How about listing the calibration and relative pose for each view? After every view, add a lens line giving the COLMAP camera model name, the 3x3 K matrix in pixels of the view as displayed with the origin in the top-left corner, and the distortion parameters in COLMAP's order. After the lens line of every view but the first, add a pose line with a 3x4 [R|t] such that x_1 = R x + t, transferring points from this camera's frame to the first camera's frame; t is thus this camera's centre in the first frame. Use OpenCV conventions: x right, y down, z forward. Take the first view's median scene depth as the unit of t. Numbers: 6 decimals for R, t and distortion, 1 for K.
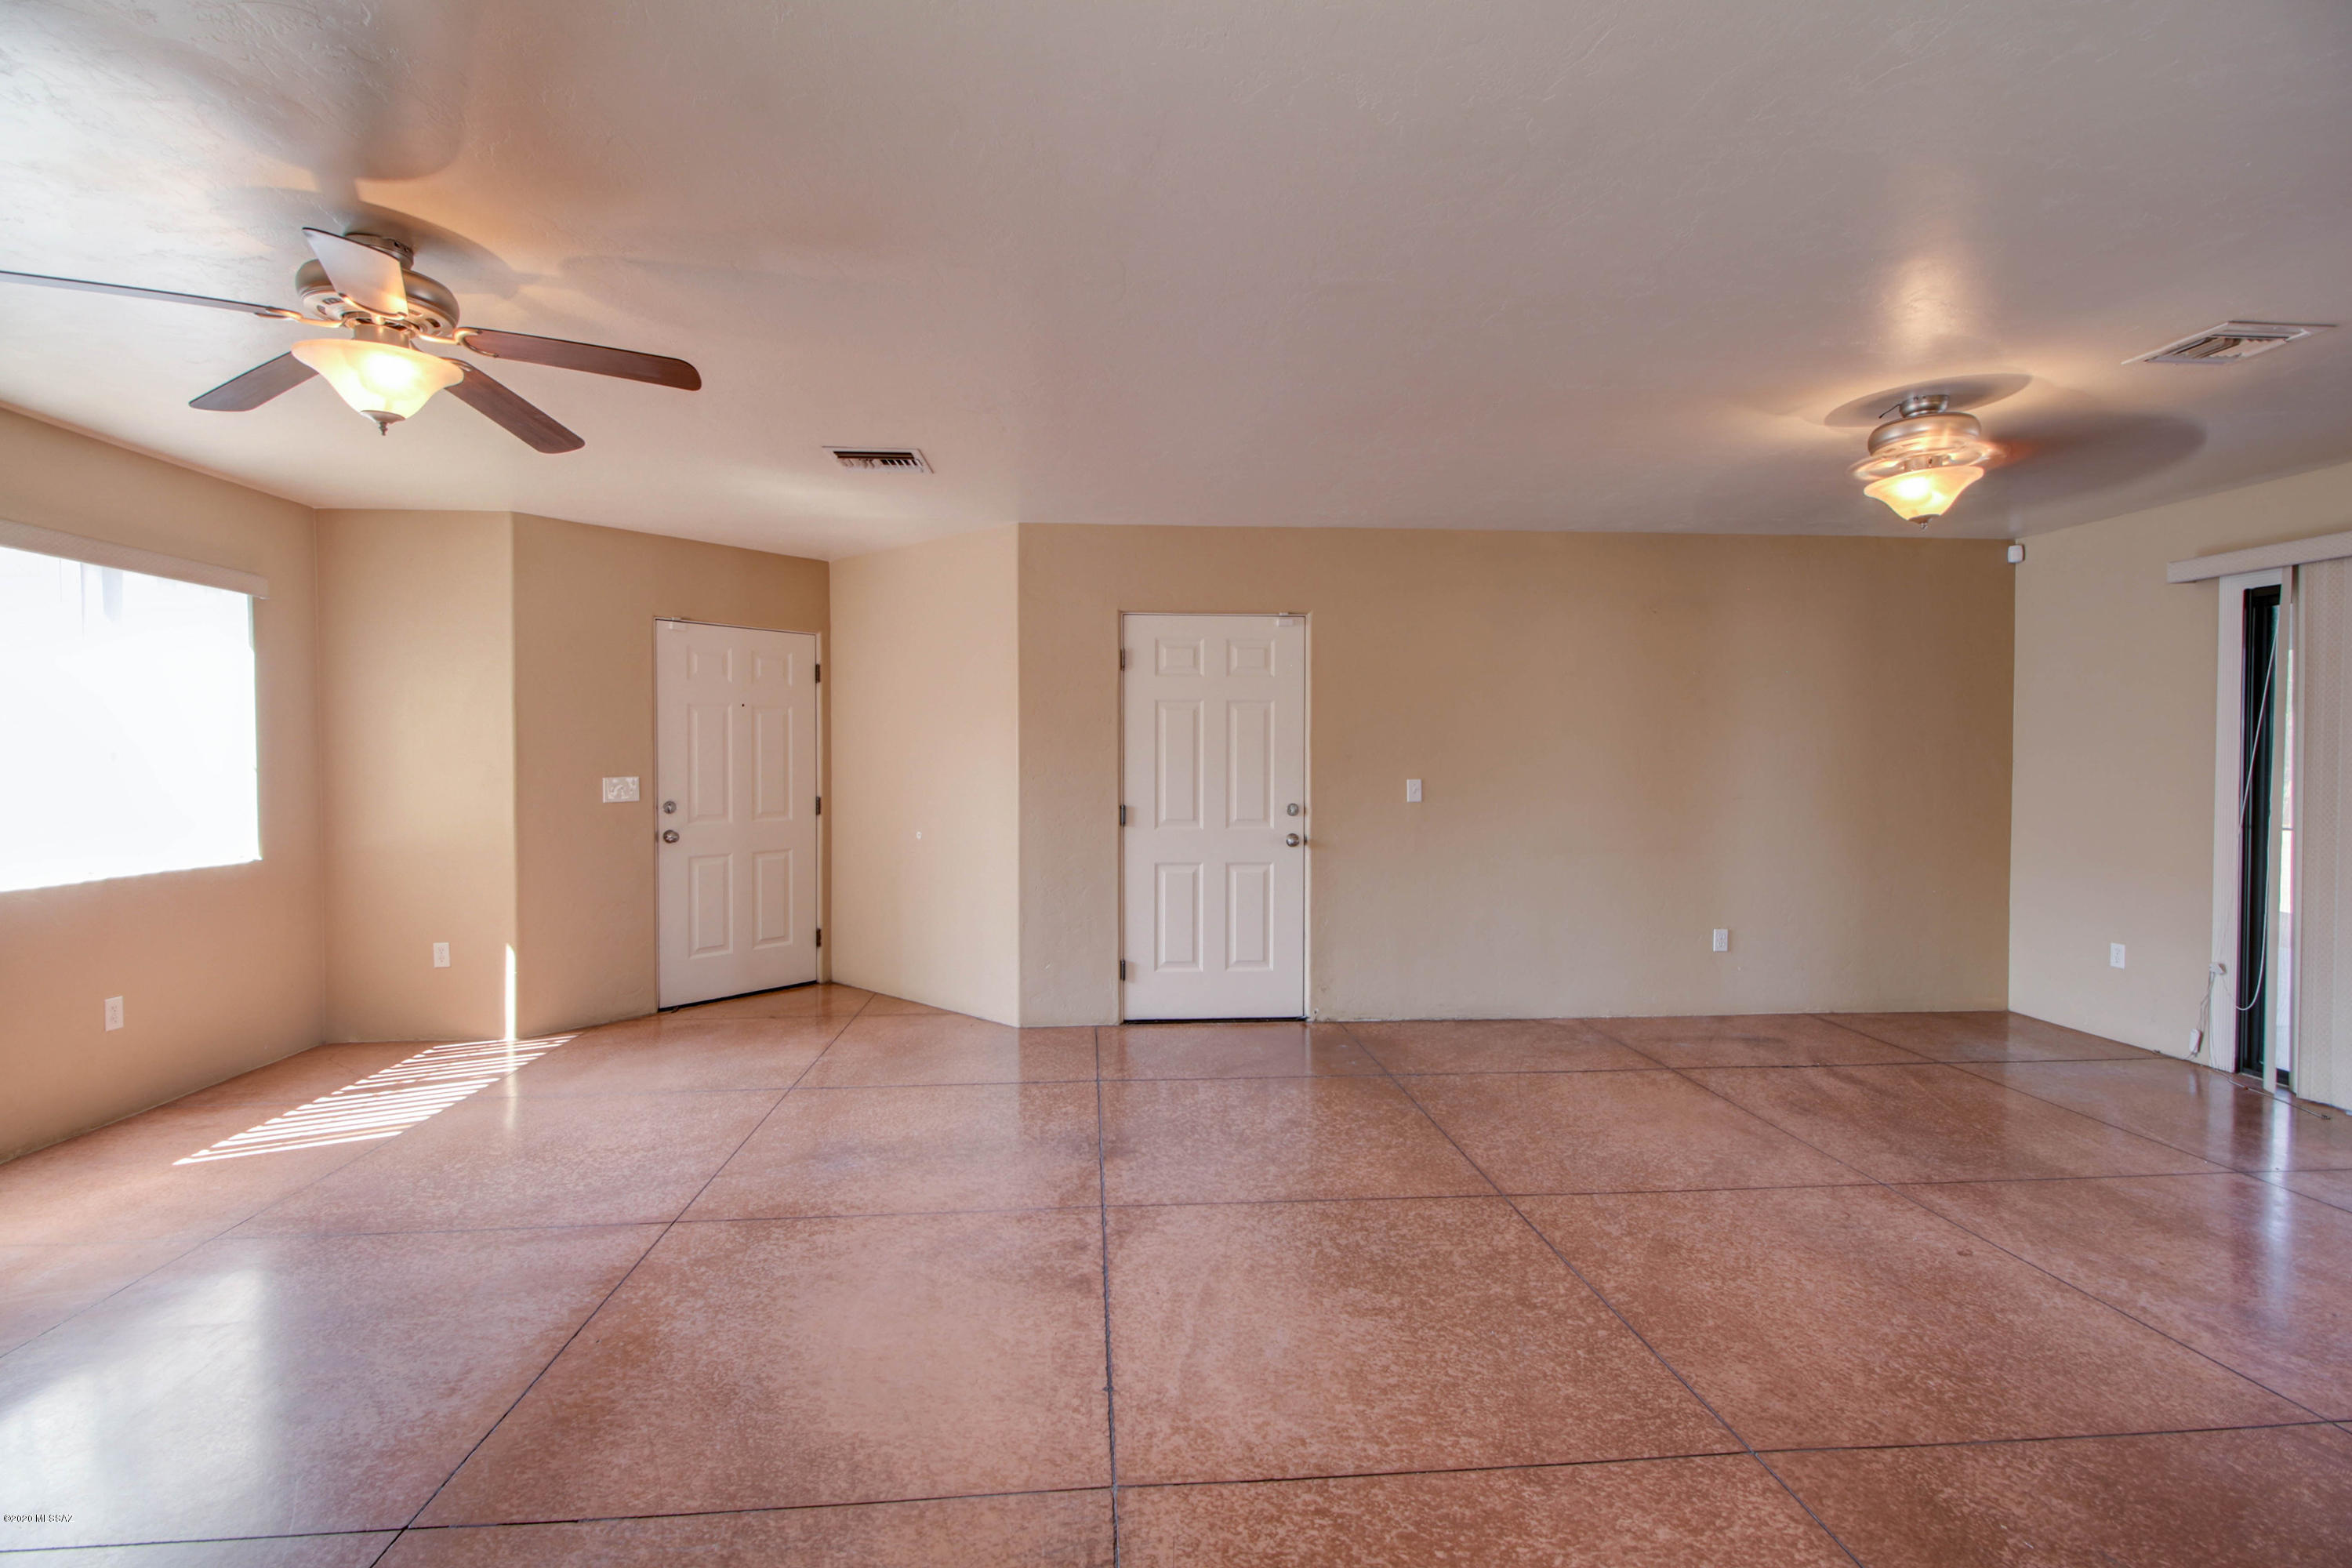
lens RADIAL K [[1071.5, 0, 1176.2], [0, 1071.5, 776.1], [0, 0, 1]] dist [0.020404, -0.010117]
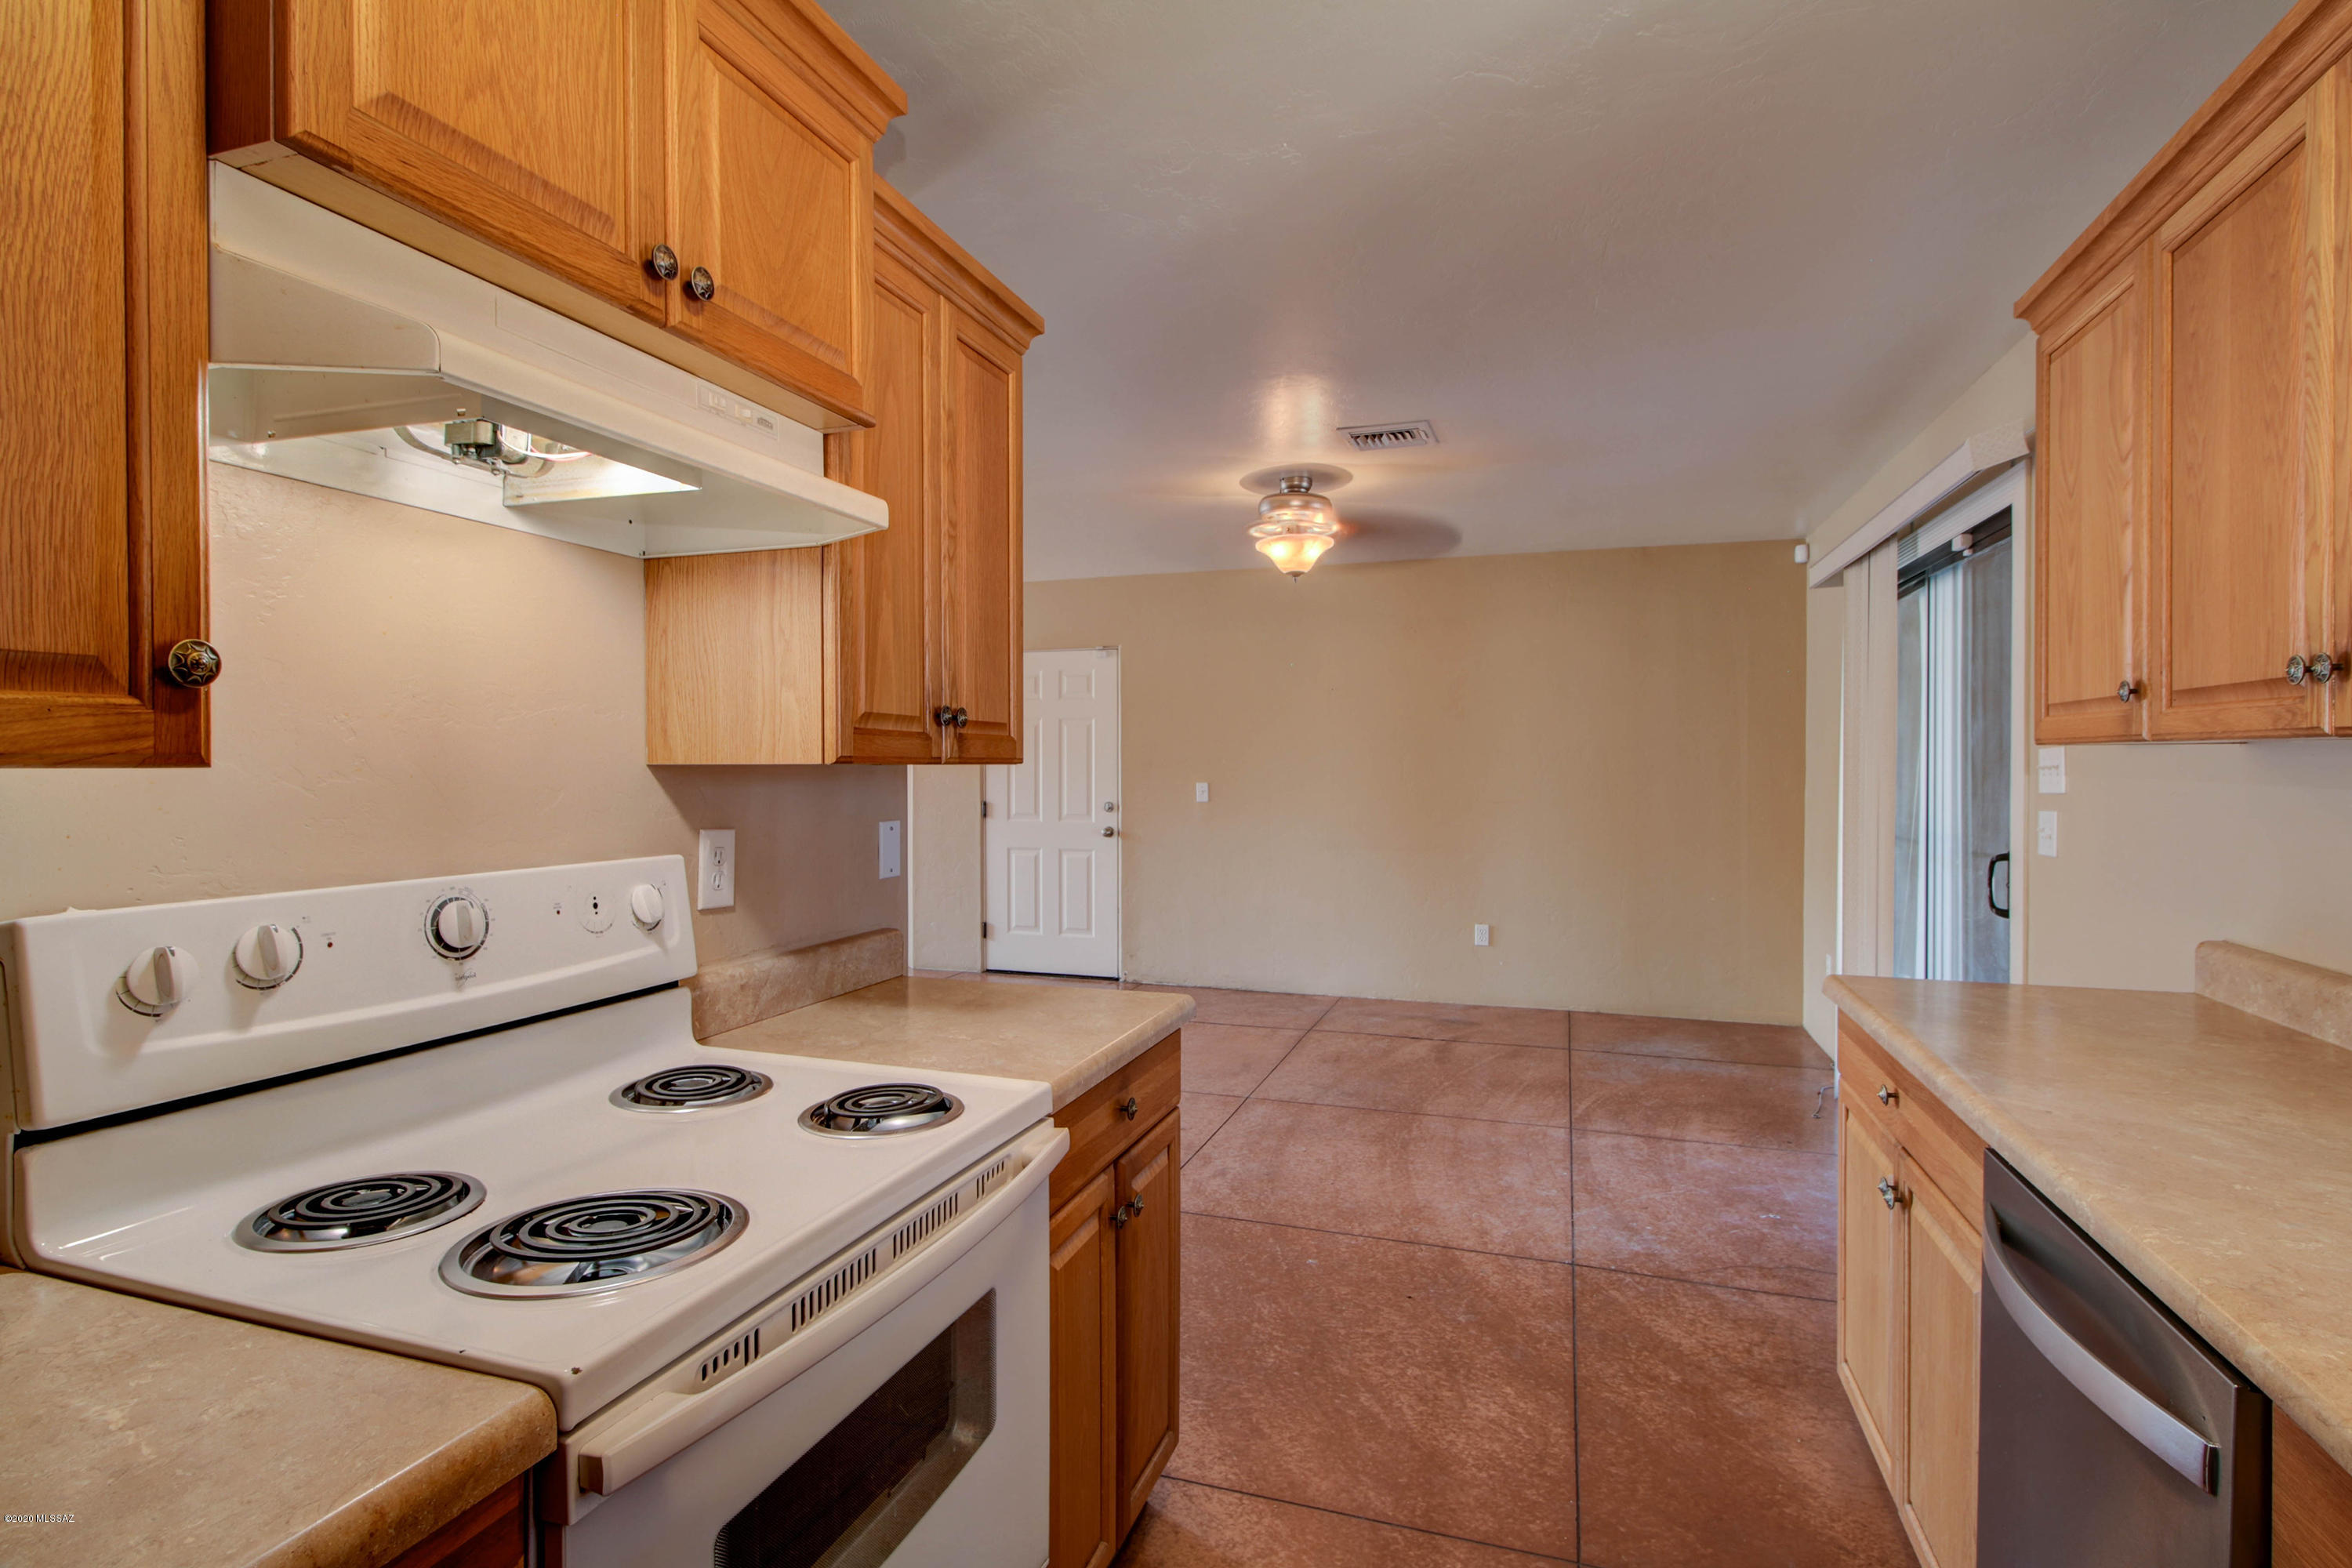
lens RADIAL K [[1165.8, 0, 1171.2], [0, 1165.8, 769.2], [0, 0, 1]] dist [0.017338, -0.009650]
pose [[0.917150, 0.000945, -0.398542, 0.790614], [-0.006587, 0.999897, -0.012788, 0.005359], [0.398489, 0.014353, 0.917061, -0.217177]]
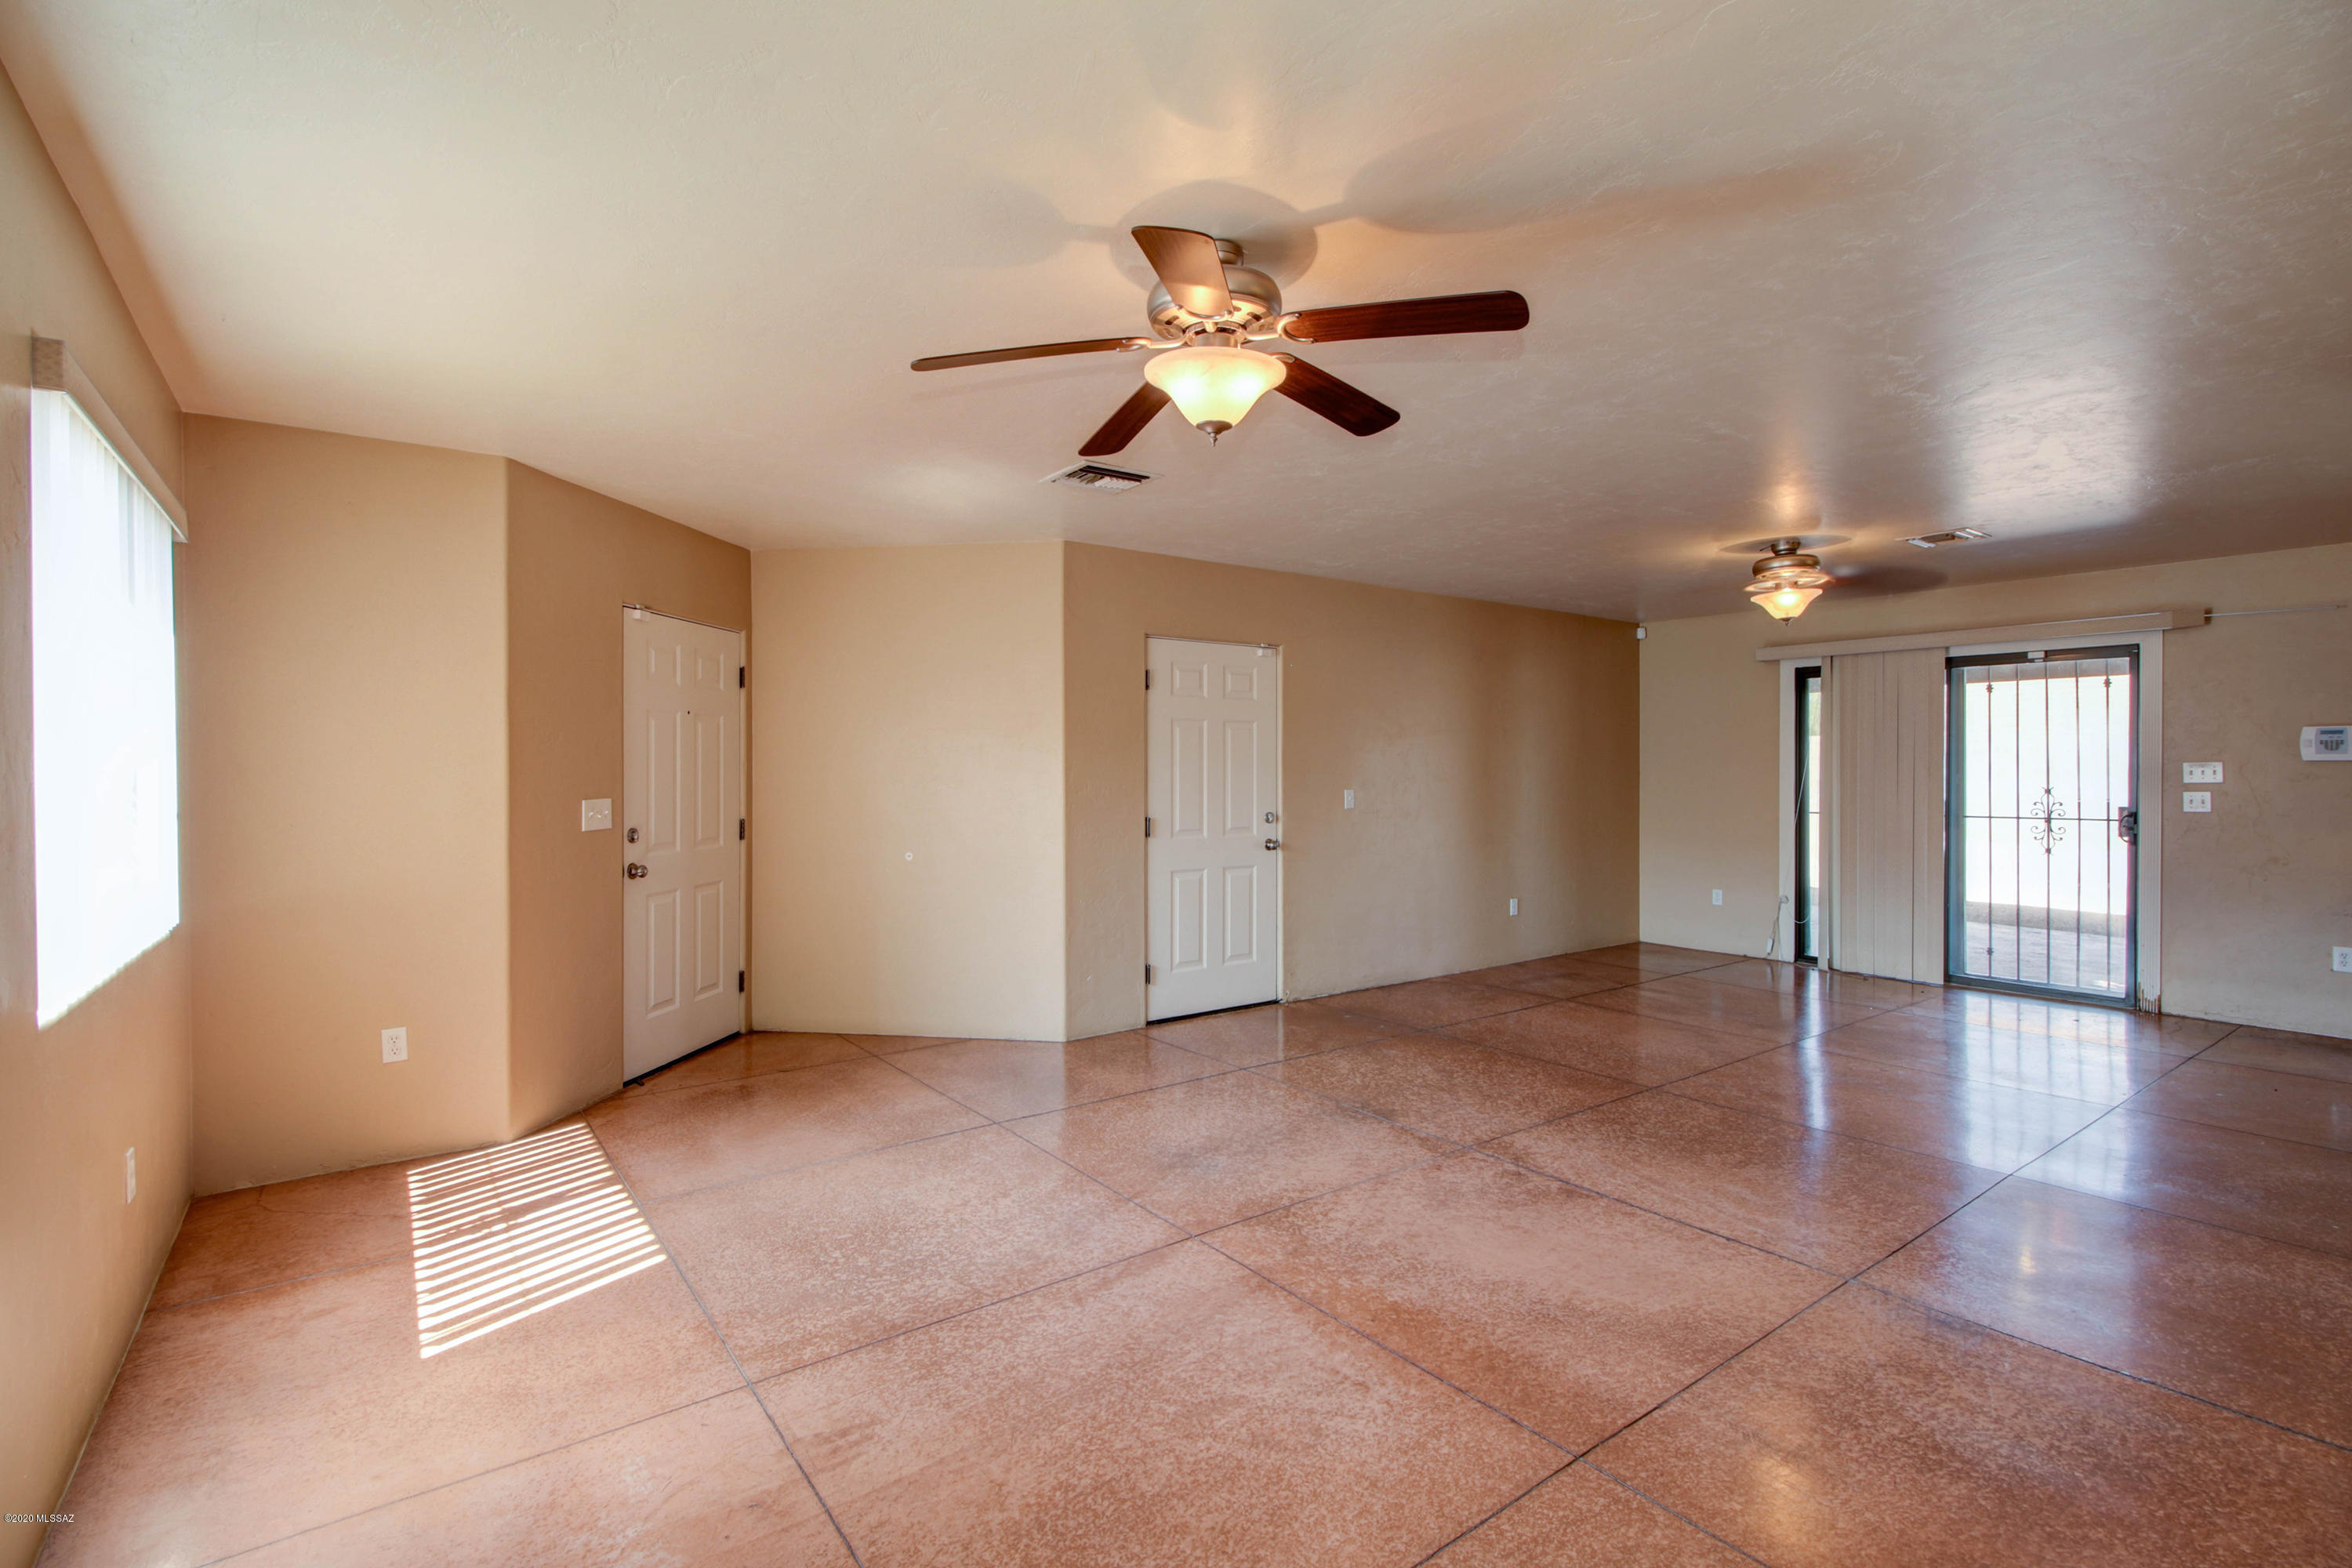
lens RADIAL K [[1071.5, 0, 1171.1], [0, 1071.5, 776.6], [0, 0, 1]] dist [0.020404, -0.010117]
pose [[0.849855, -0.006141, 0.526981, -0.648449], [0.012595, 0.999883, -0.008661, -0.004252], [-0.526867, 0.013998, 0.849833, 0.099486]]
